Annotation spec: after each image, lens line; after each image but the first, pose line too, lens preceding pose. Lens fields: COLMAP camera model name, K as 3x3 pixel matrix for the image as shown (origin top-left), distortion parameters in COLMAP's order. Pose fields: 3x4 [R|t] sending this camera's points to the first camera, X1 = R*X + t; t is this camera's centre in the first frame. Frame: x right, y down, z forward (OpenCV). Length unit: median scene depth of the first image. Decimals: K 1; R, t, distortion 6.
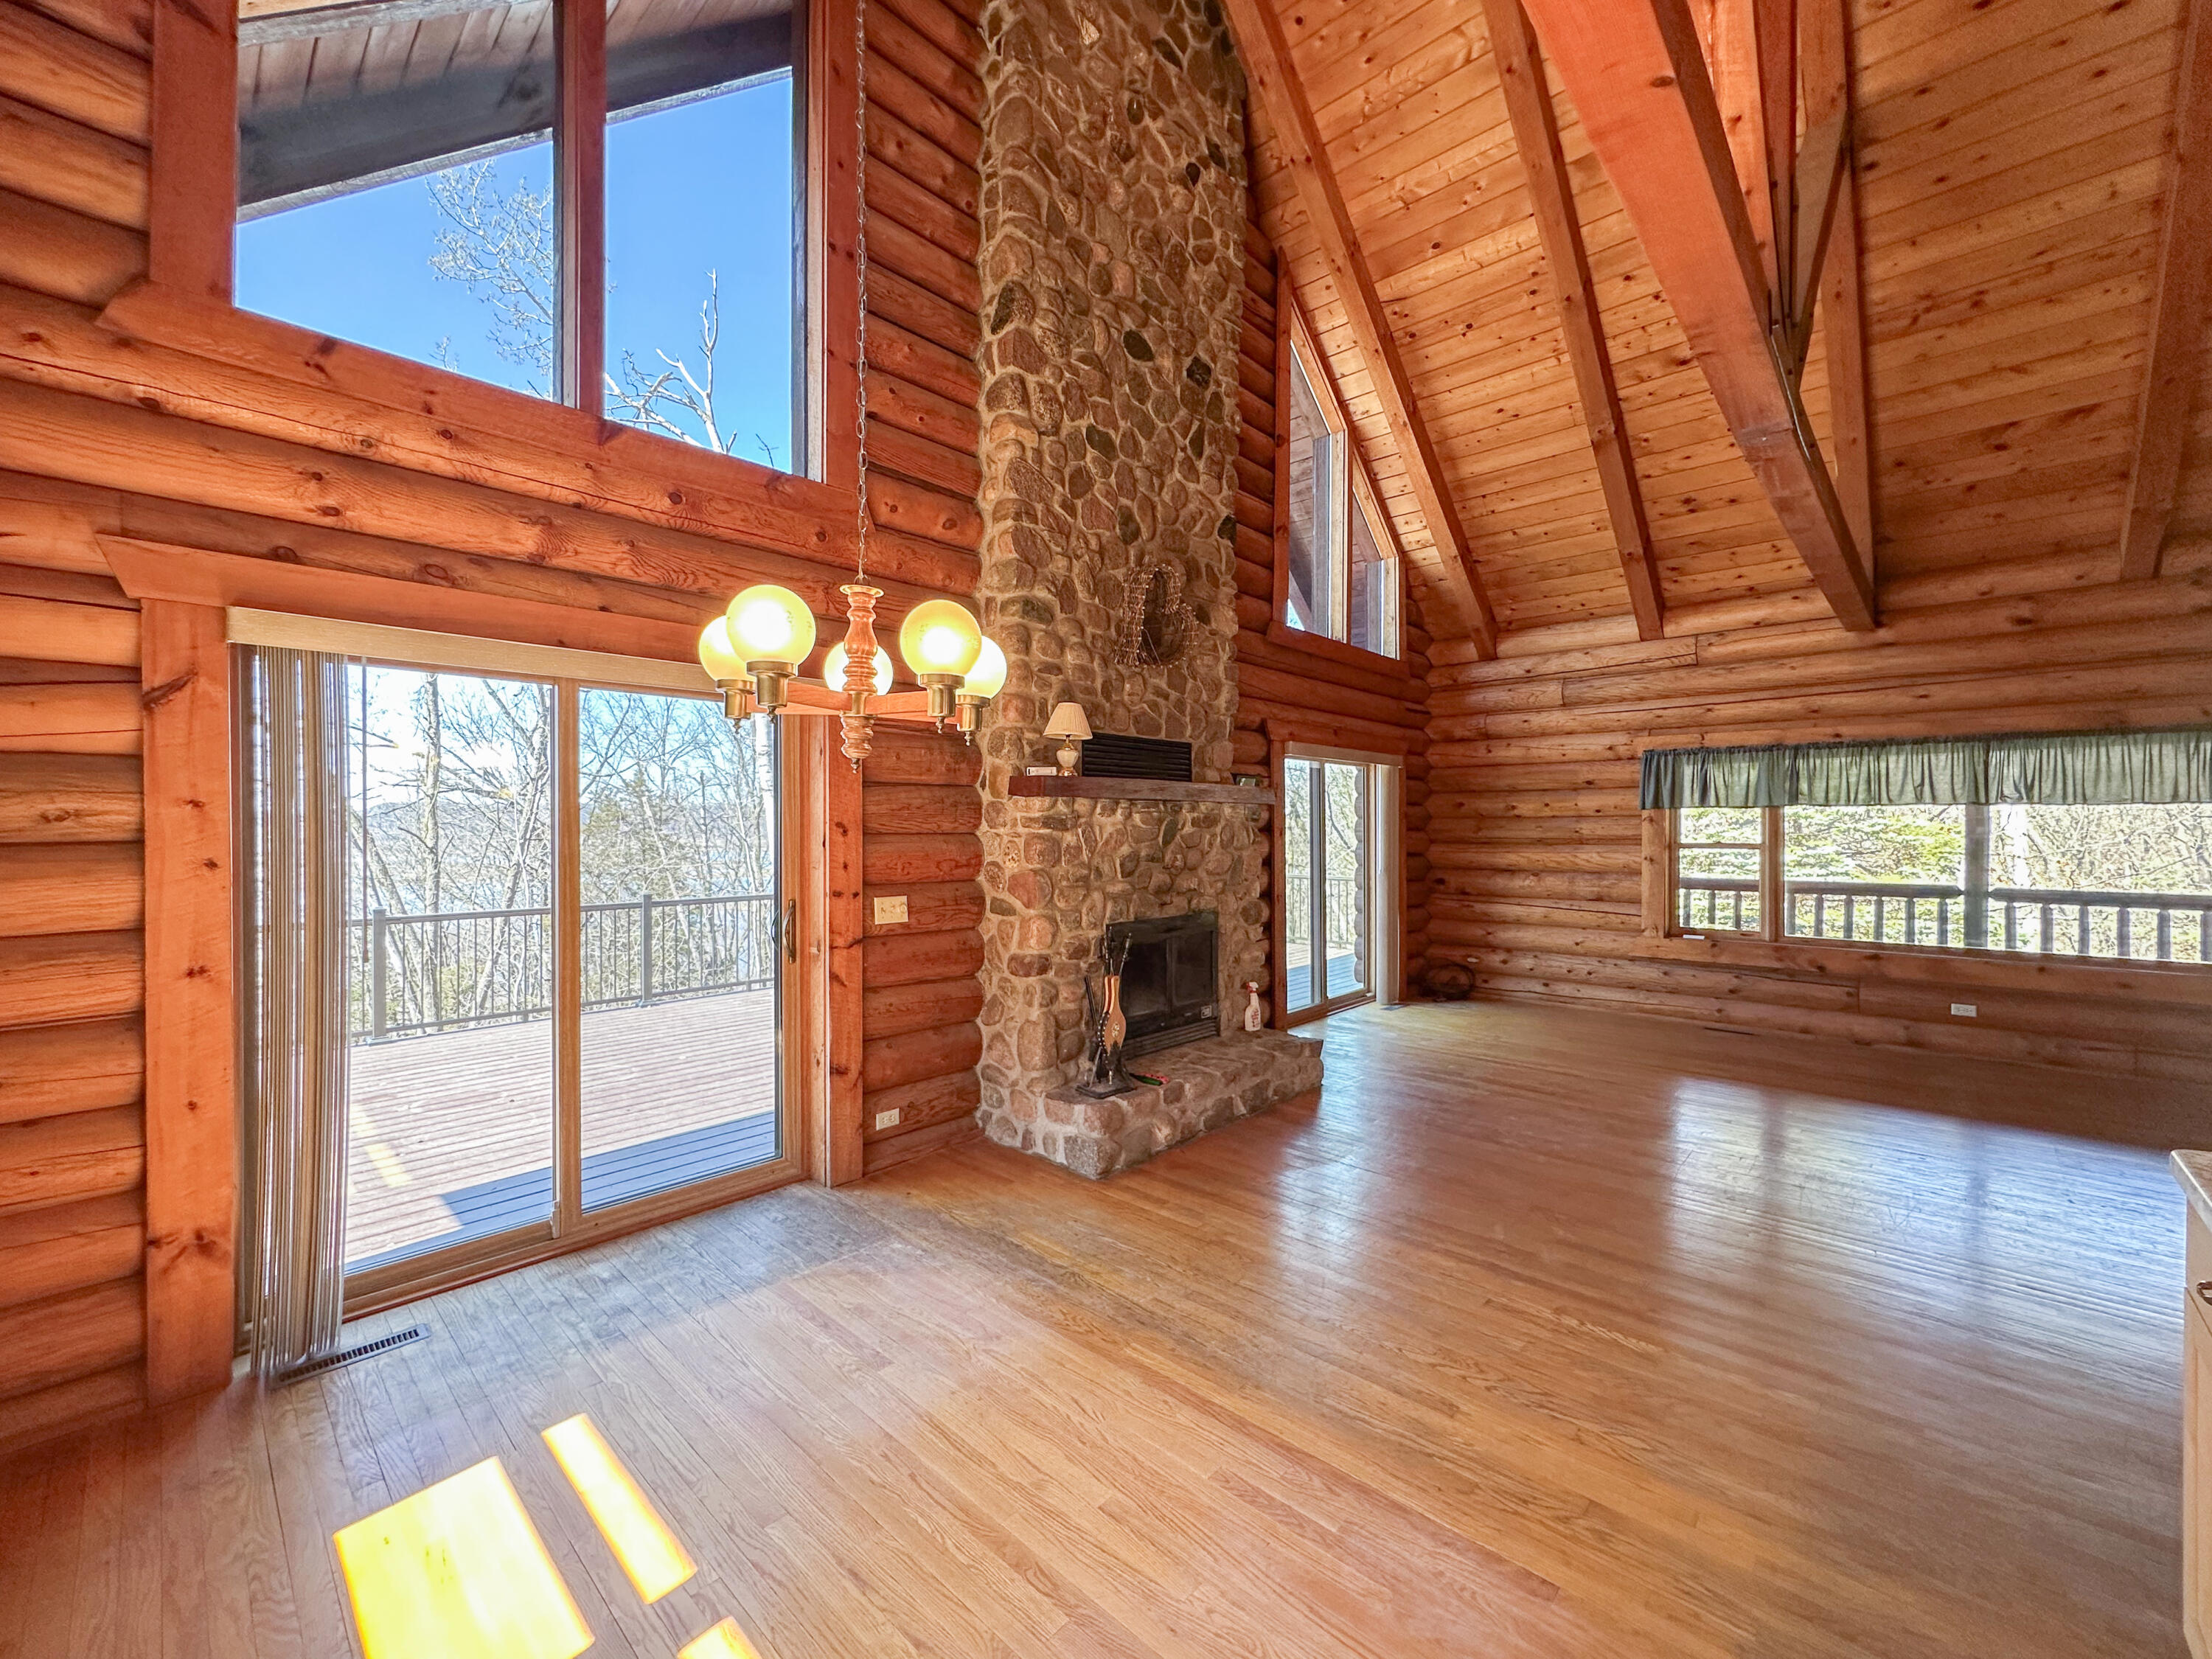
lens RADIAL K [[897.3, 0, 1115.8], [0, 897.3, 828.2], [0, 0, 1]] dist [-0.001337, 0.000032]
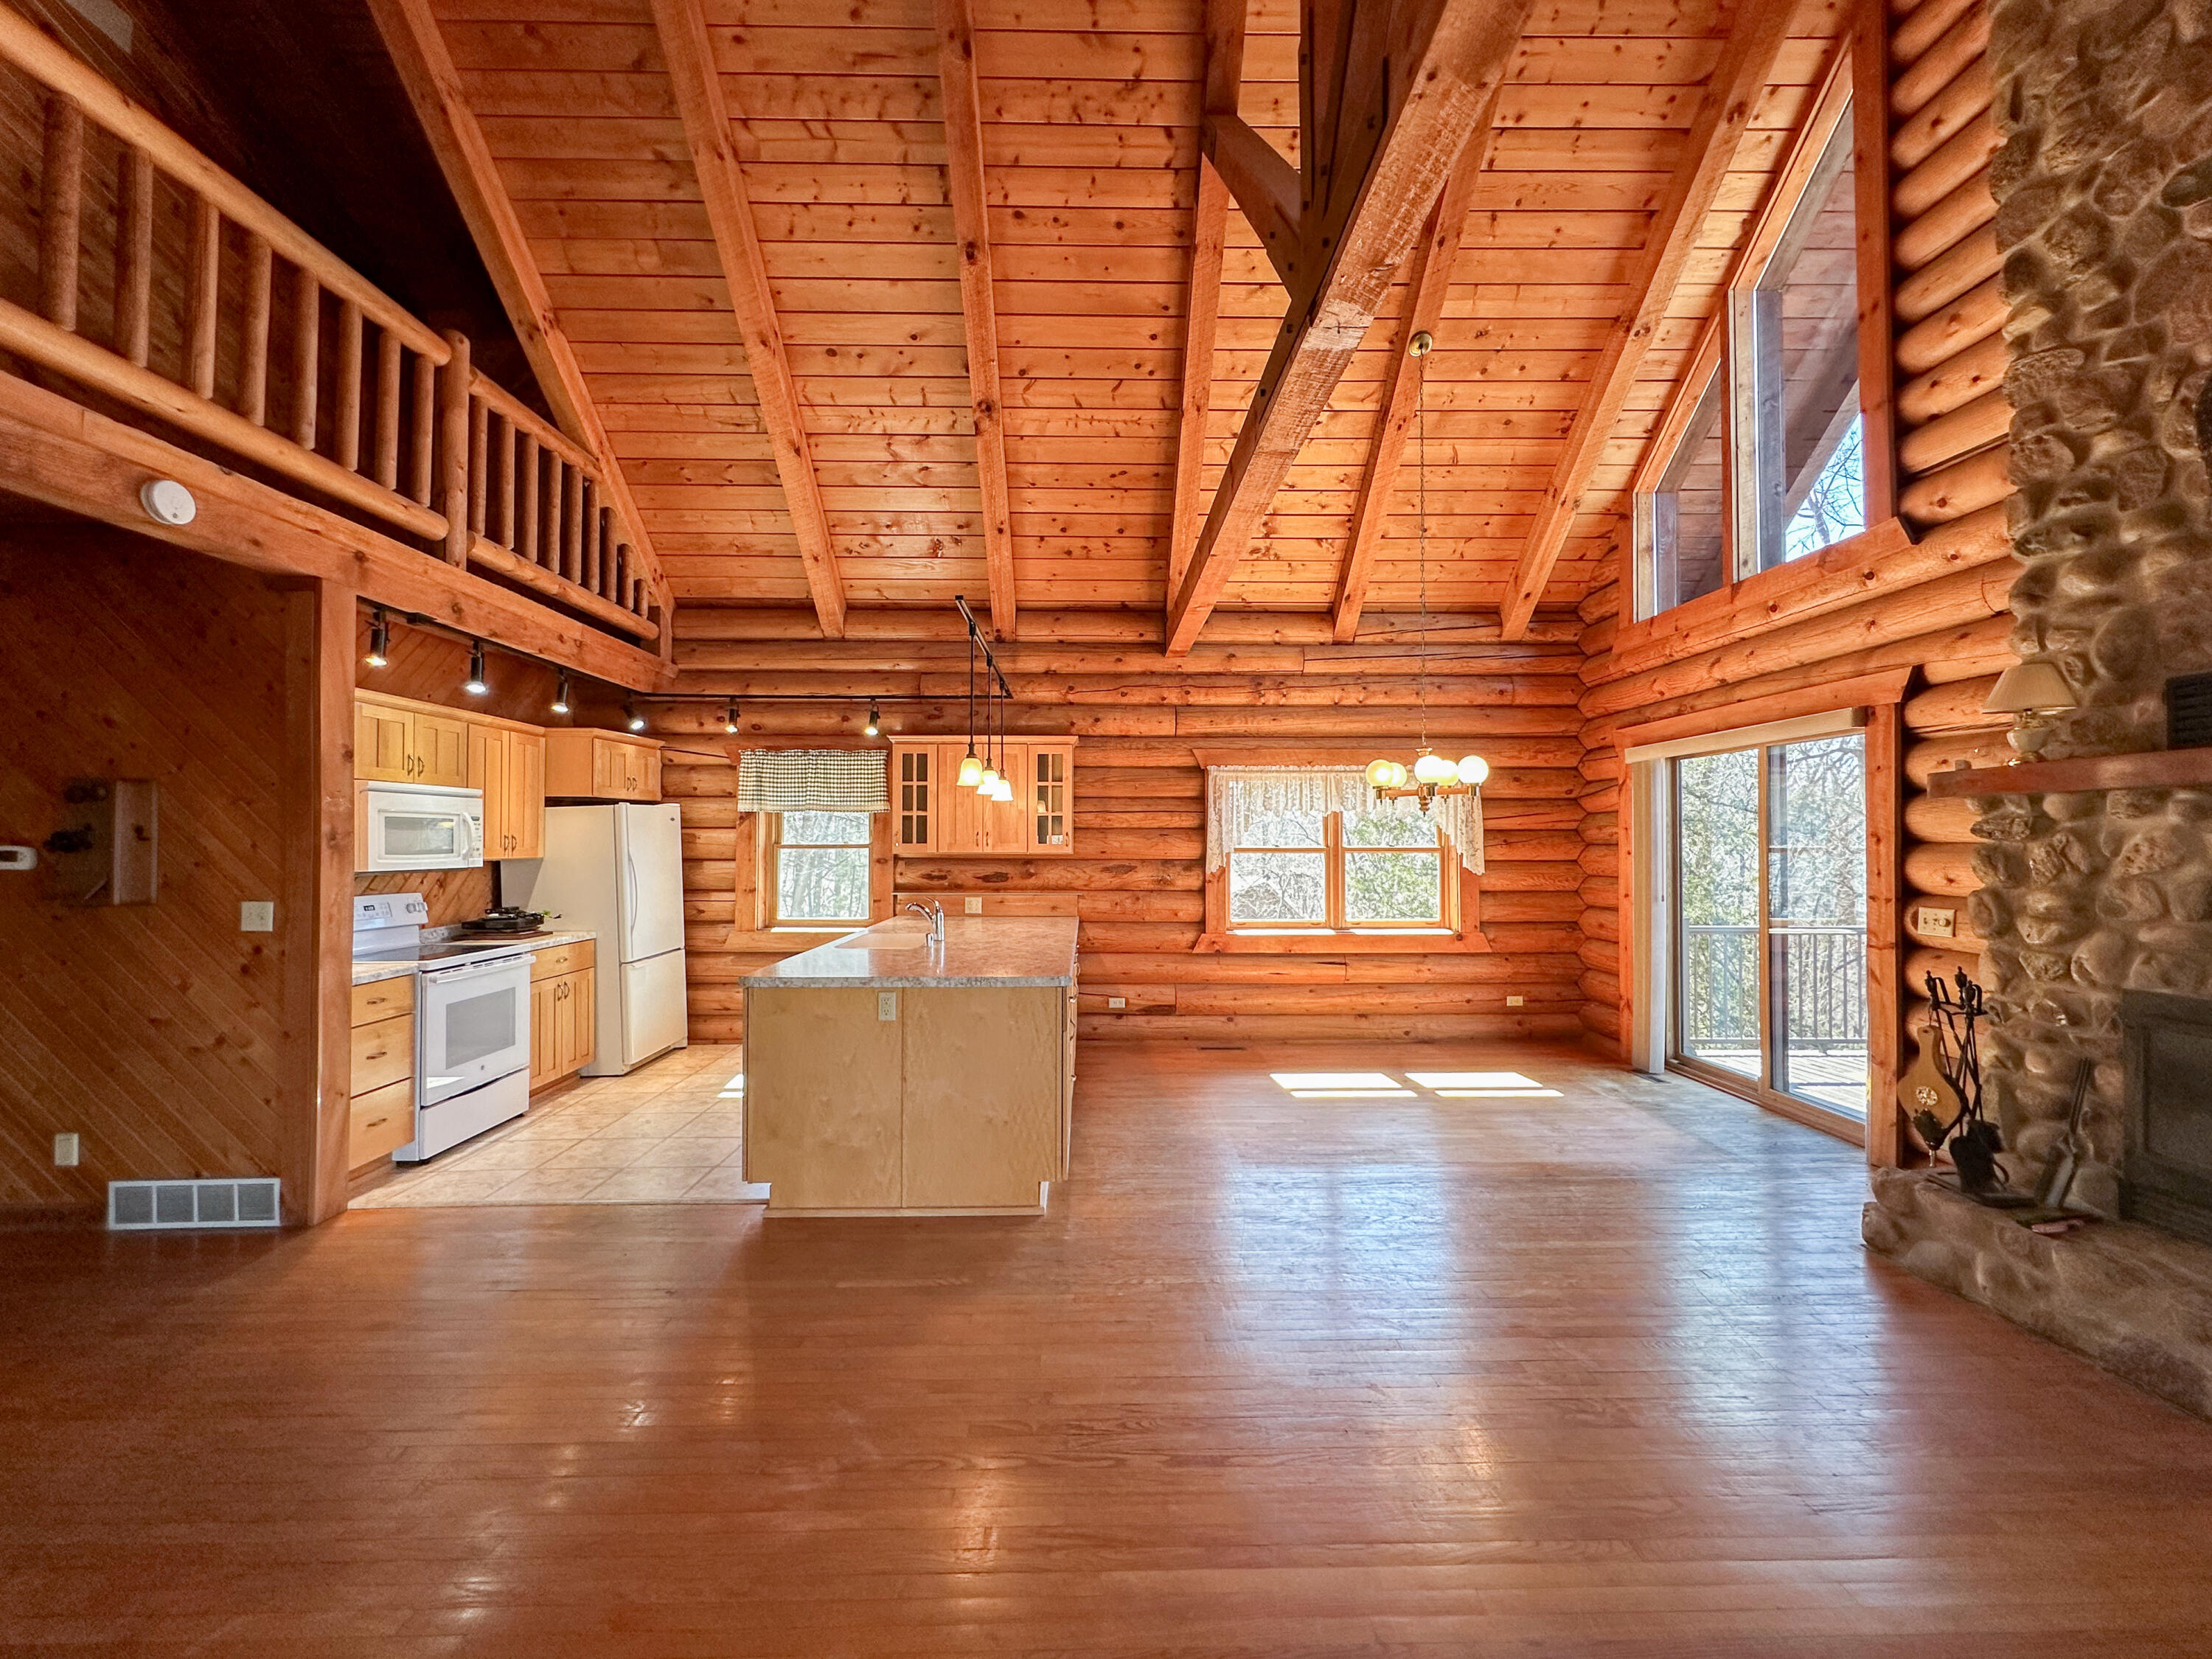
lens RADIAL K [[897.3, 0, 1105.0], [0, 897.3, 830.7], [0, 0, 1]] dist [-0.001337, 0.000032]
pose [[-0.723080, -0.007713, -0.690722, 0.821133], [-0.000207, 0.999940, -0.010949, 0.002280], [0.690765, -0.007774, -0.723038, 0.837464]]
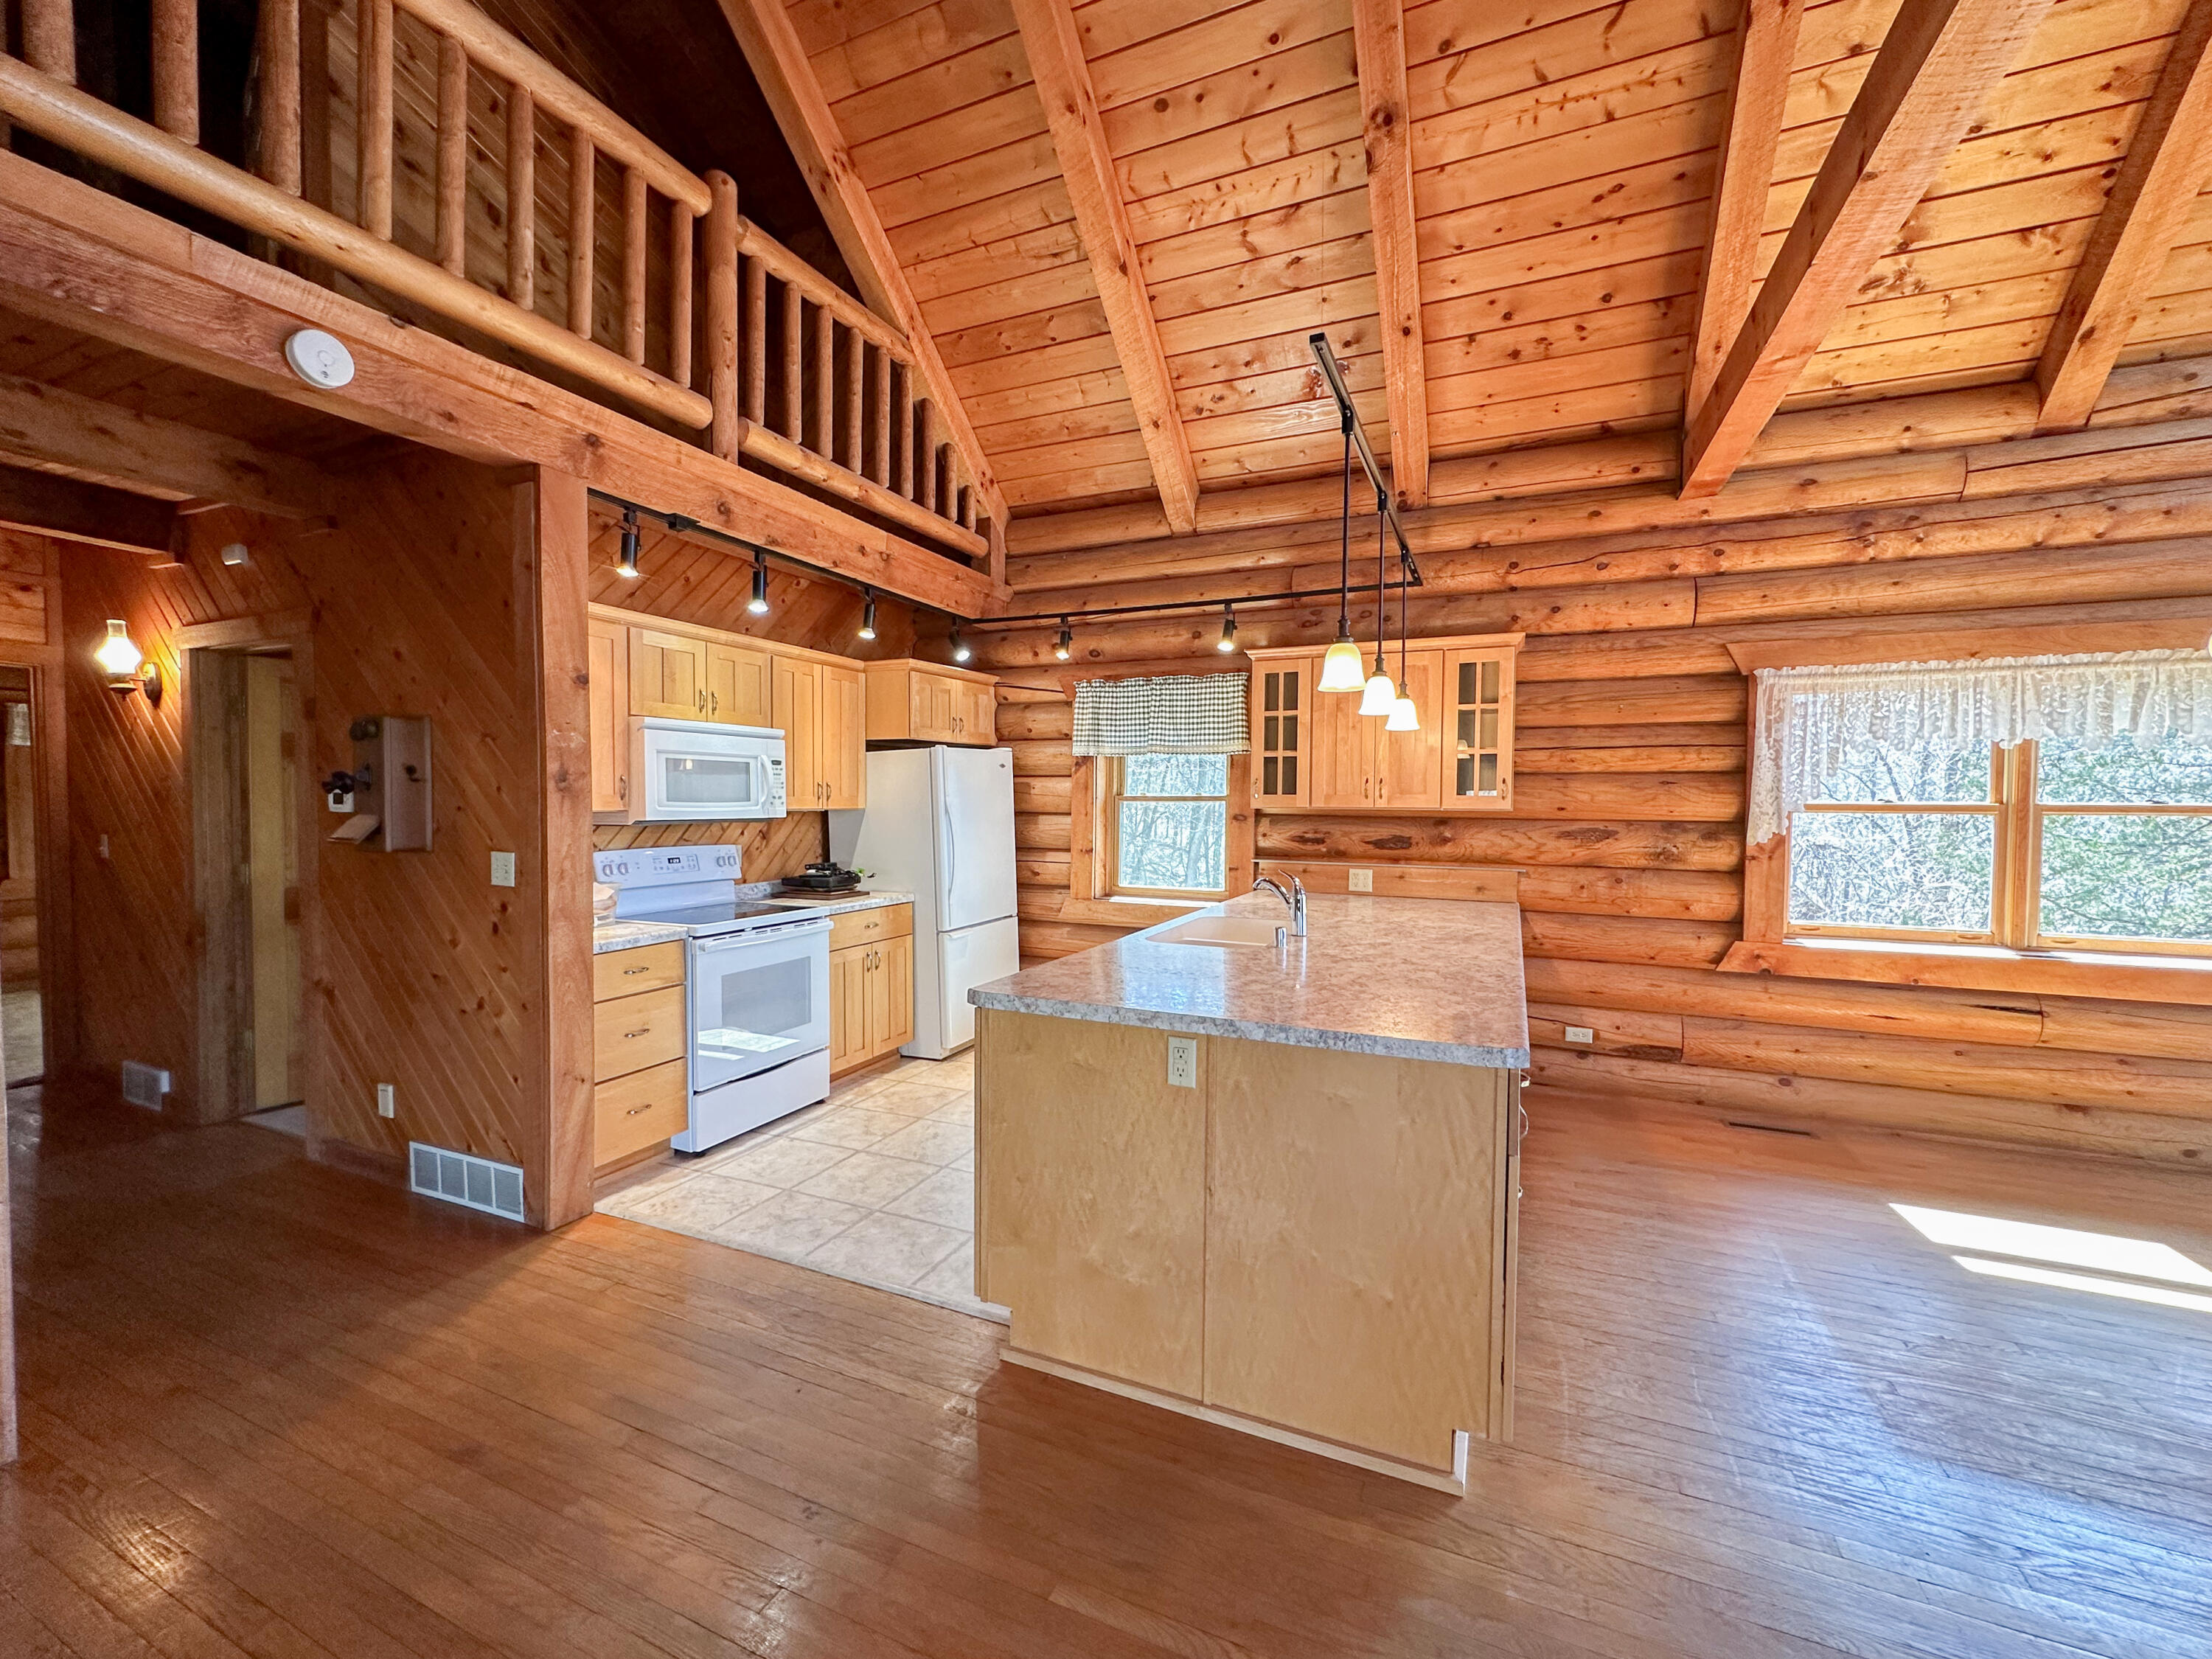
lens RADIAL K [[897.3, 0, 1107.2], [0, 897.3, 829.8], [0, 0, 1]] dist [-0.001337, 0.000032]
pose [[-0.949213, 0.005774, -0.314582, 0.619586], [-0.005329, 0.999393, 0.034425, 0.011622], [0.314590, 0.034353, -0.948606, 0.586710]]
